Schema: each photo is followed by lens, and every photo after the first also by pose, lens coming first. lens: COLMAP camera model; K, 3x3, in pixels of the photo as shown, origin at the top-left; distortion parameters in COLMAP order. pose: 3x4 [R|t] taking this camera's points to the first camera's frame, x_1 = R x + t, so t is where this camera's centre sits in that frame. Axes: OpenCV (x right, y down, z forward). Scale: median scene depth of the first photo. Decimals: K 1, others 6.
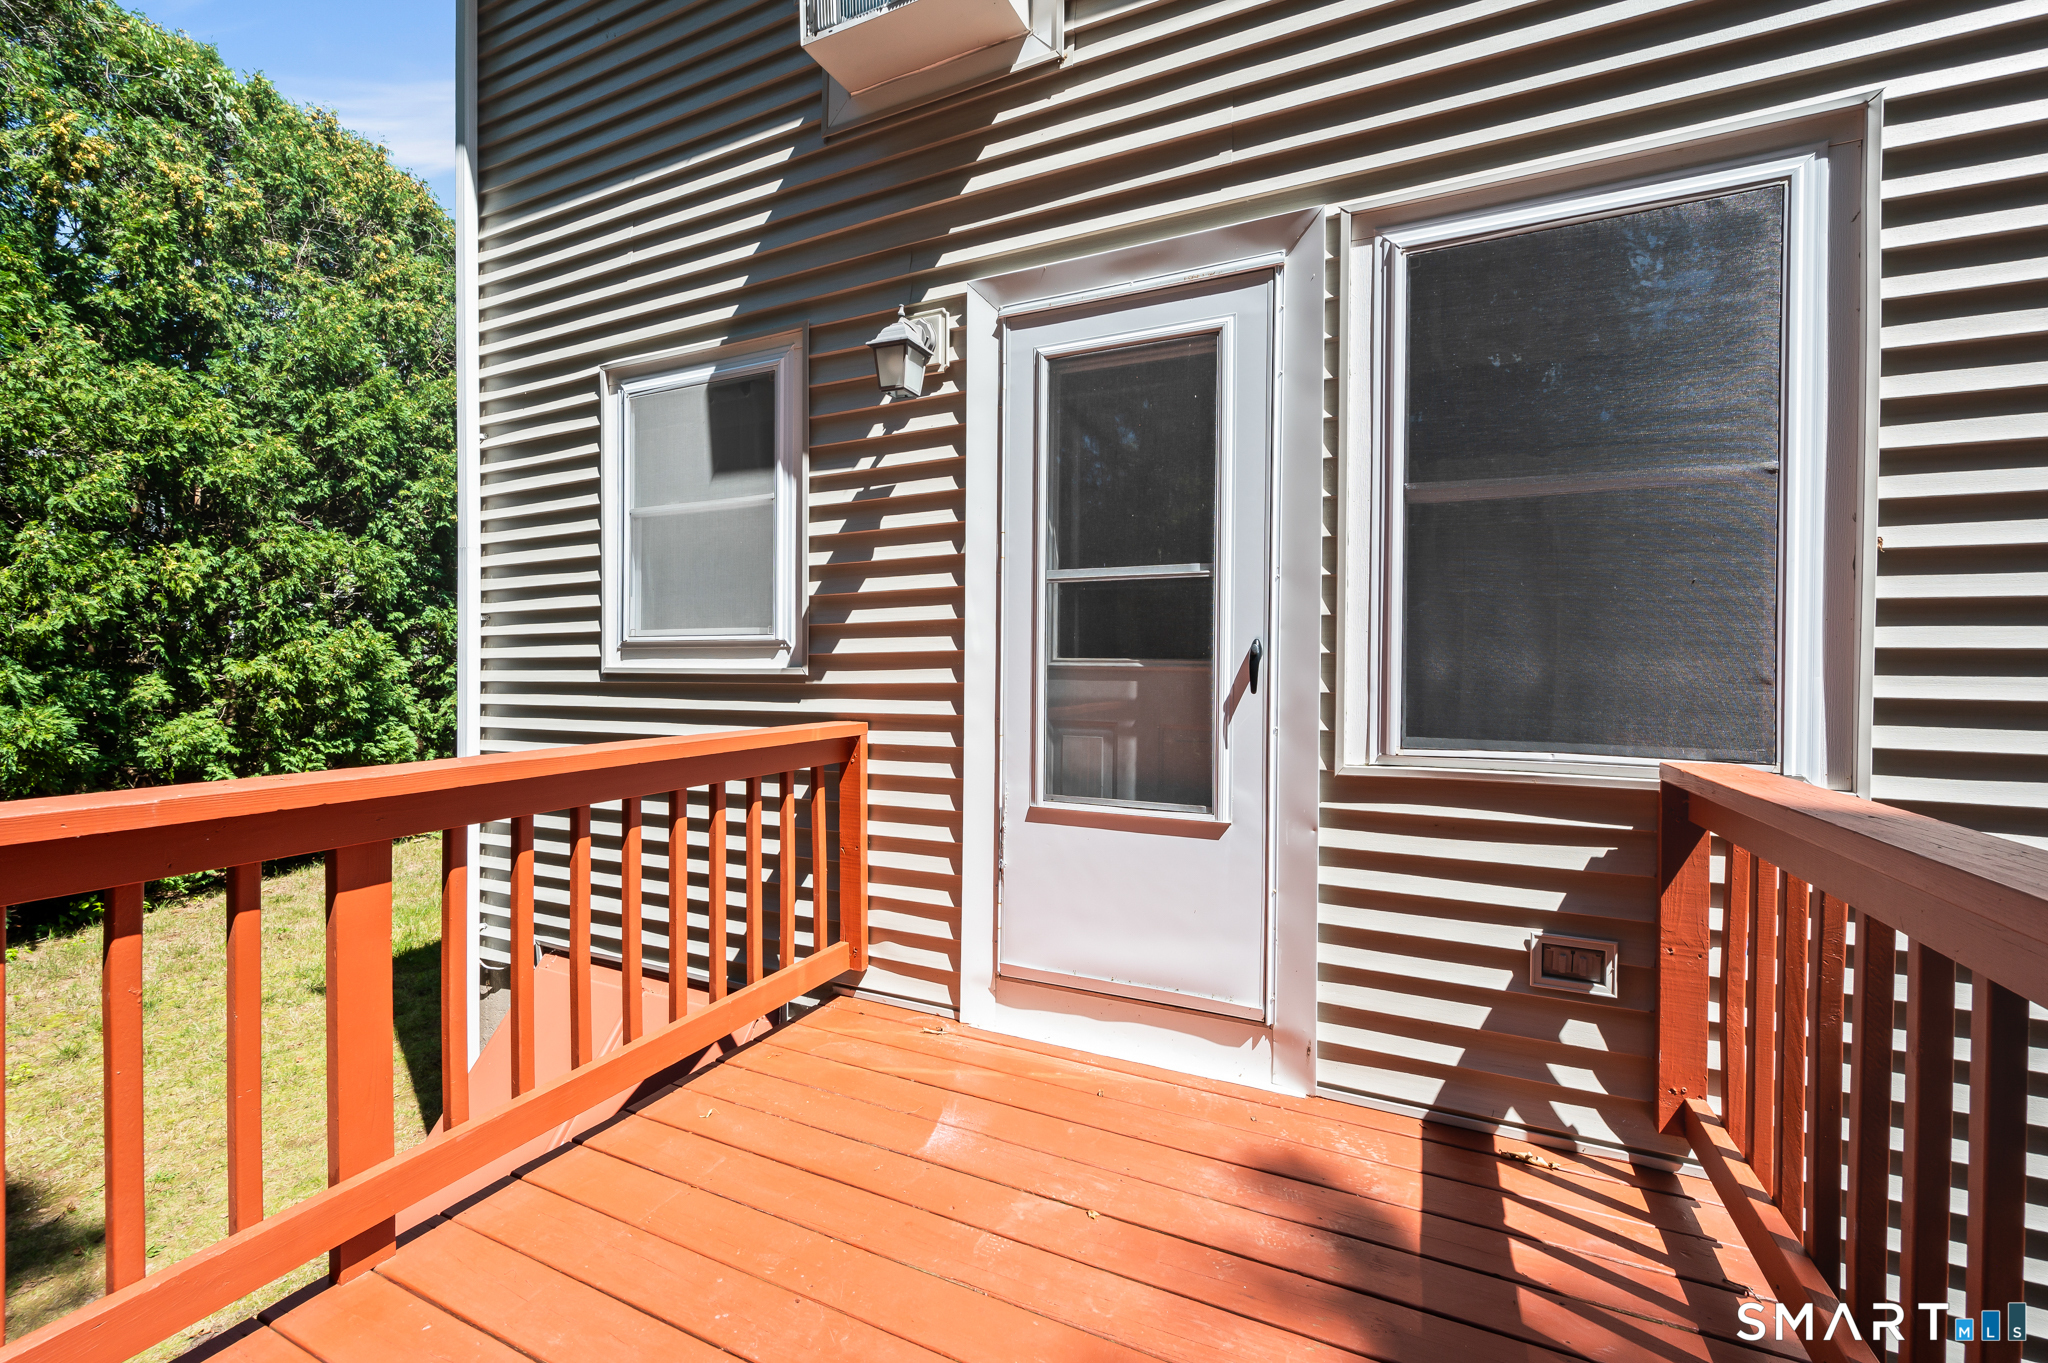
lens RADIAL K [[818.3, 0, 1027.1], [0, 818.3, 683.7], [0, 0, 1]] dist [-0.002918, -0.000171]
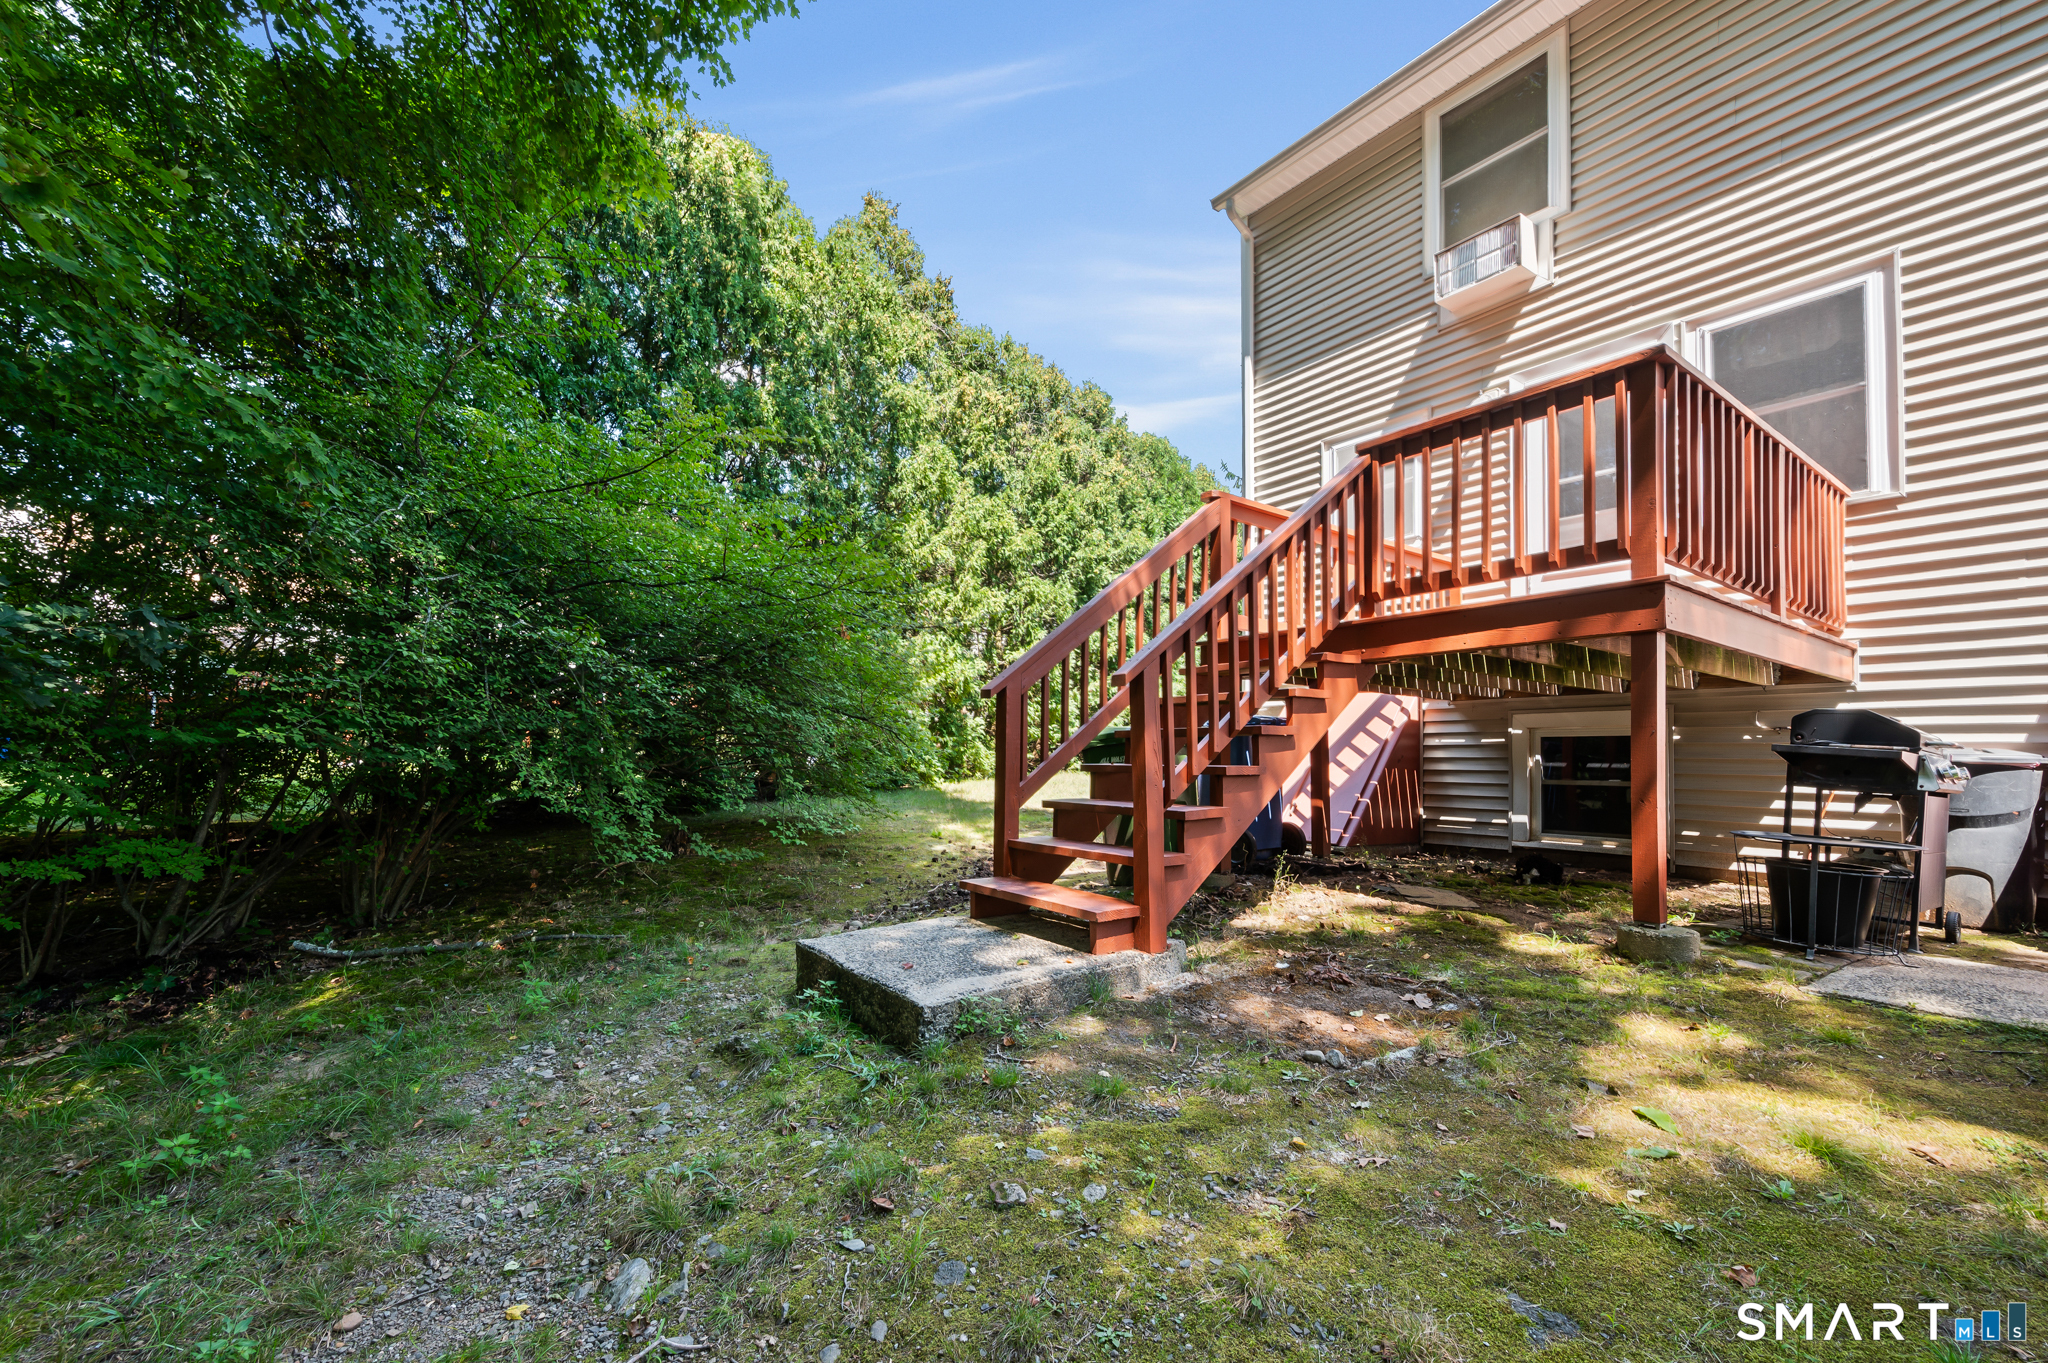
lens RADIAL K [[818.3, 0, 1032.4], [0, 818.3, 724.1], [0, 0, 1]] dist [-0.002918, -0.000171]
pose [[0.879316, -0.014501, -0.476018, -0.173109], [-0.010464, 0.998707, -0.049751, 0.678324], [0.476124, 0.048728, 0.878027, -1.747856]]
